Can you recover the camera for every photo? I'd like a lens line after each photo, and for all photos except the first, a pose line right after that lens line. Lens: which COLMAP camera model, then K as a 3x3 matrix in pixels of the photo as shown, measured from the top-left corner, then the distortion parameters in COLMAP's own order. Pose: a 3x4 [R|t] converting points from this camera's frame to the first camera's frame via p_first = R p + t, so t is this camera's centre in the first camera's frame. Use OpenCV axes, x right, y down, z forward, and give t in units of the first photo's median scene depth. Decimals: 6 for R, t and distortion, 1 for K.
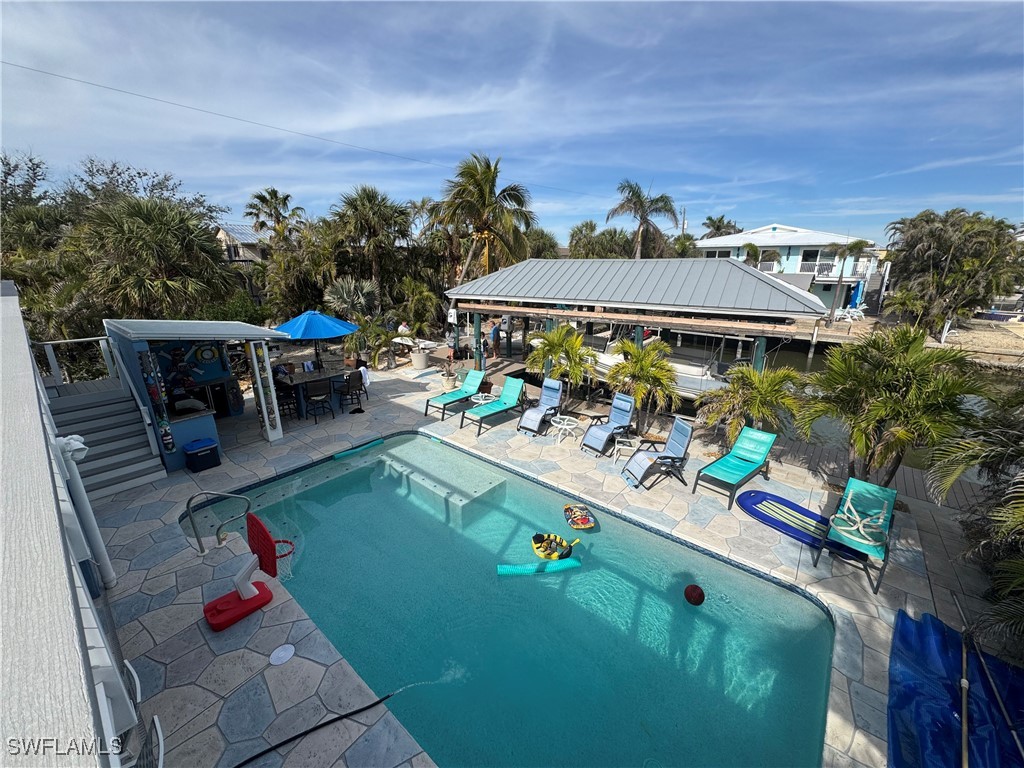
lens RADIAL K [[406.7, 0, 515.4], [0, 406.7, 377.7], [0, 0, 1]] dist [-0.002241, -0.000067]
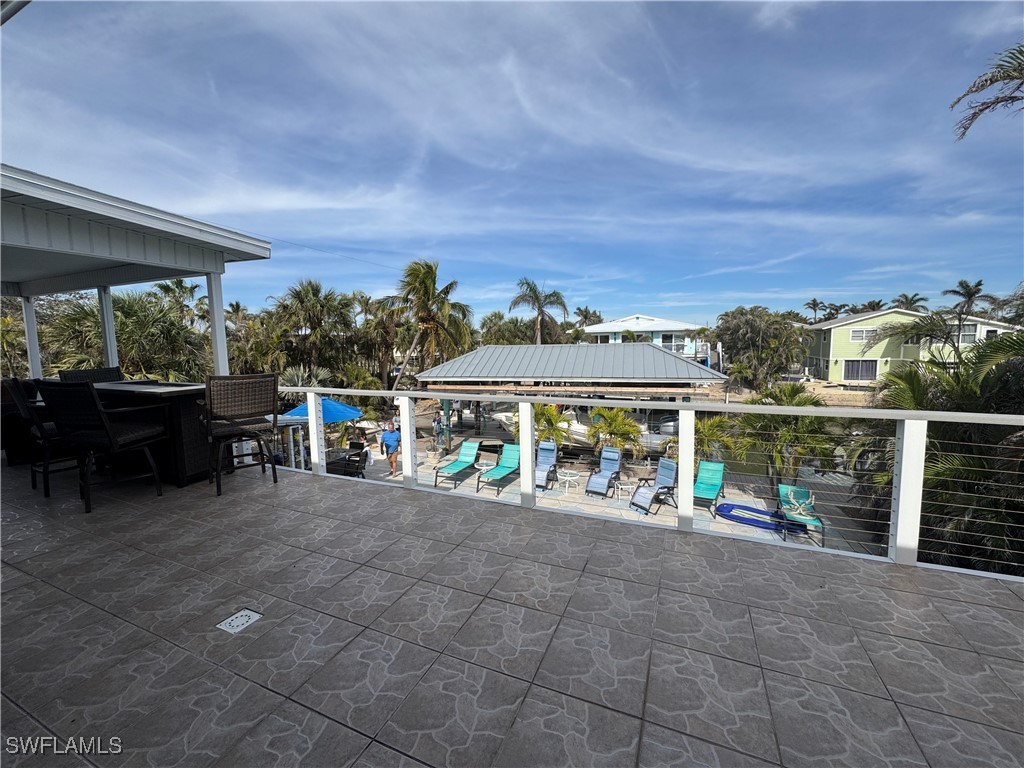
lens RADIAL K [[406.7, 0, 511.8], [0, 406.7, 387.5], [0, 0, 1]] dist [-0.002241, -0.000067]
pose [[0.958463, -0.045968, 0.281488, -0.102236], [0.094521, 0.982349, -0.161422, 0.008990], [-0.269099, 0.181323, 0.945890, -0.041041]]
